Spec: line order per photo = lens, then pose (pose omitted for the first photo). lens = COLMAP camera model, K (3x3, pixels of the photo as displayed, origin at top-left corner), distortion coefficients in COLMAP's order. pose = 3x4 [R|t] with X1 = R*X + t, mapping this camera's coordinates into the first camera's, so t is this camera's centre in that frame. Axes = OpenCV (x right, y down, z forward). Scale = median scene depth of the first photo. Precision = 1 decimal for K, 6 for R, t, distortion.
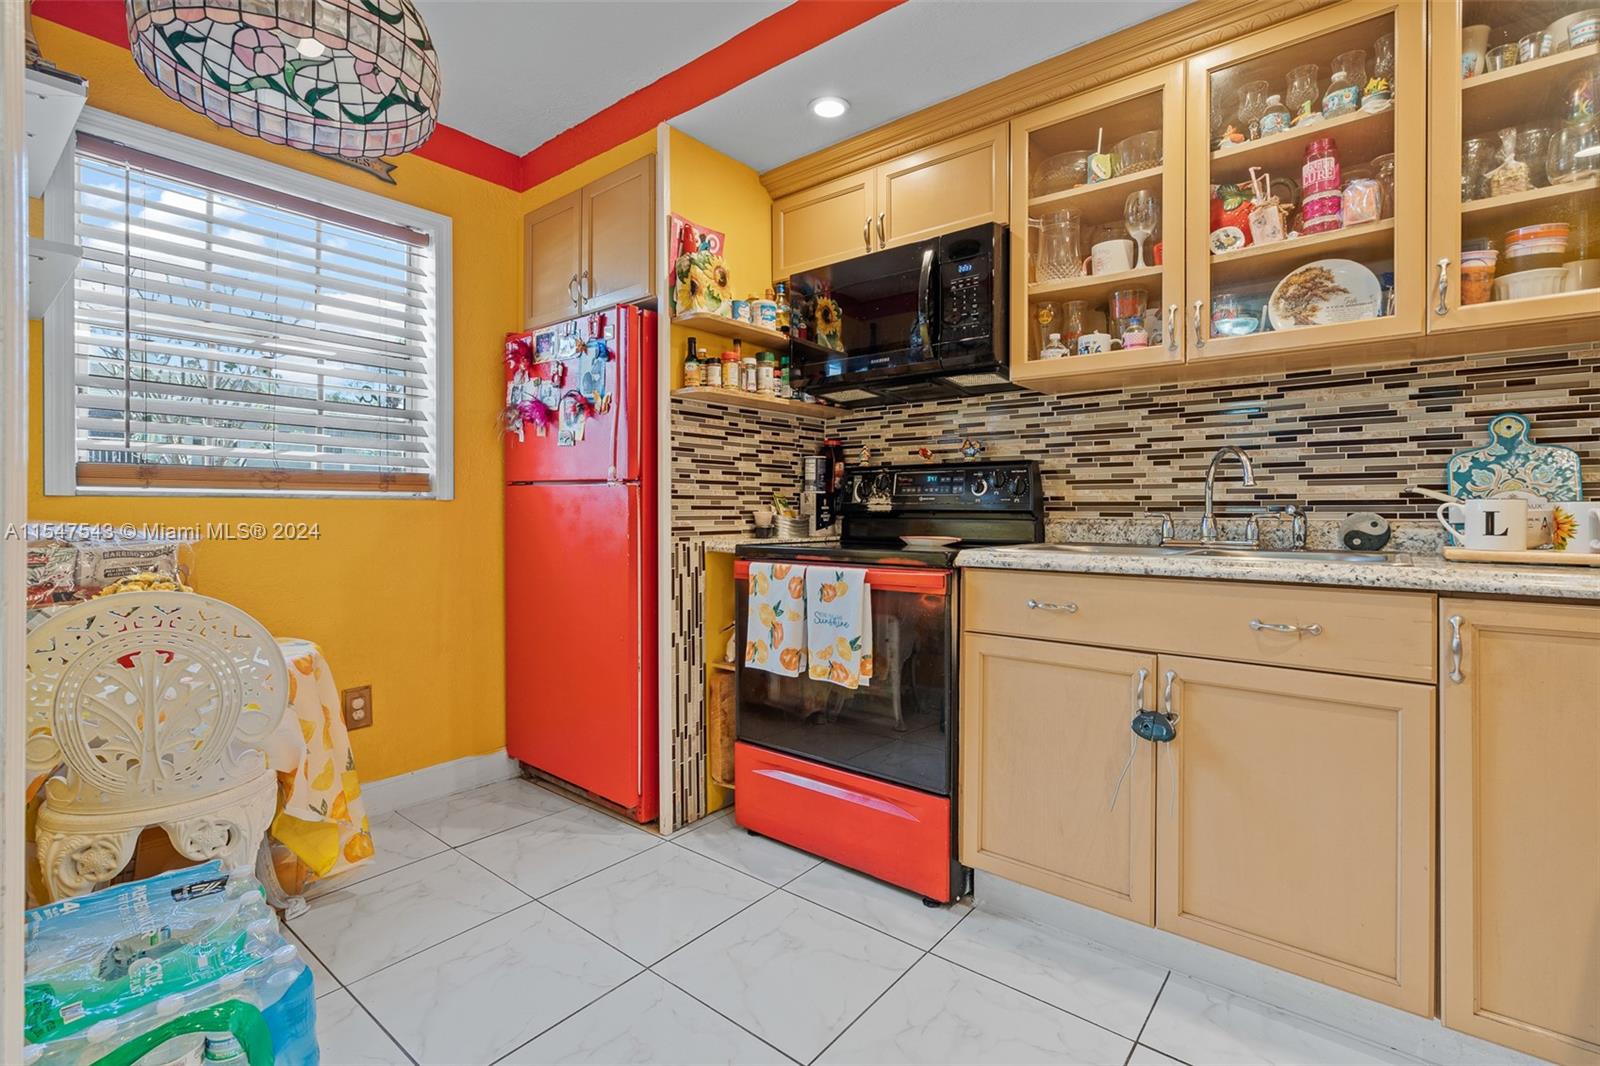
lens RADIAL K [[737.6, 0, 800.0], [0, 737.6, 508.9], [0, 0, 1]] dist [-0.001395, 0.000445]
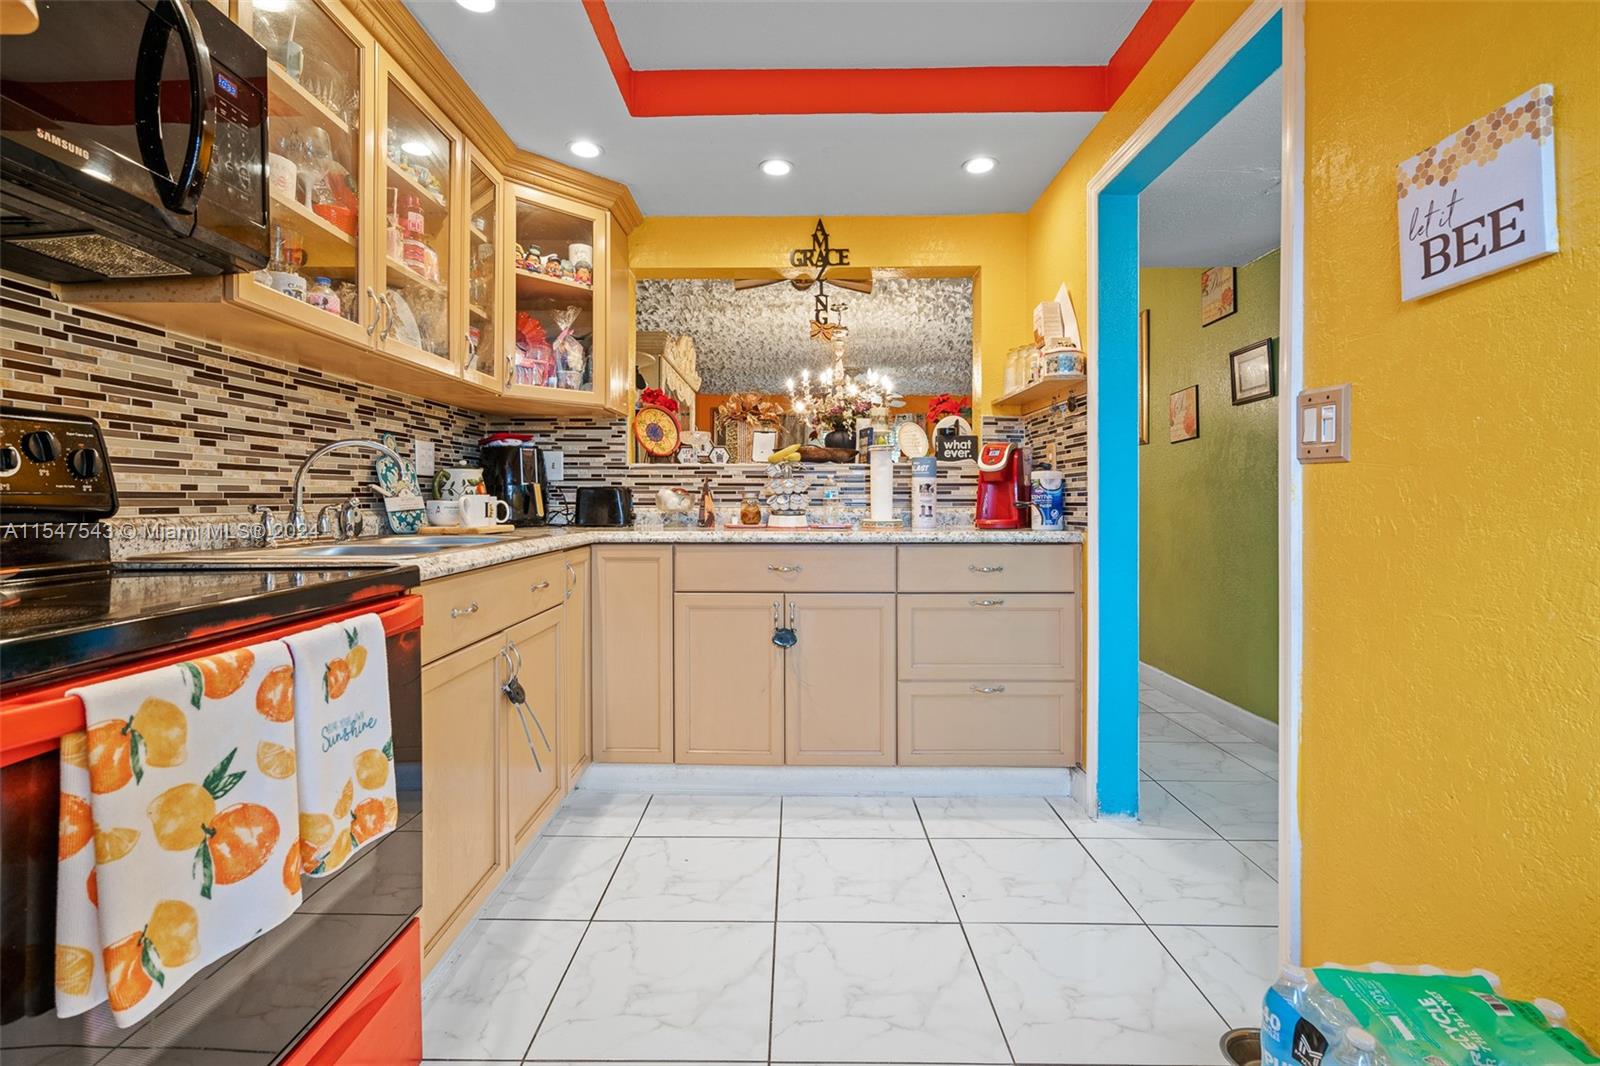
lens RADIAL K [[734.6, 0, 784.6], [0, 734.6, 498.5], [0, 0, 1]] dist [0.001547, 0.000272]
pose [[-0.618050, -0.001385, 0.786138, -0.477228], [0.000536, 0.999997, 0.002183, -0.004854], [-0.786139, 0.001770, -0.618047, 0.971547]]
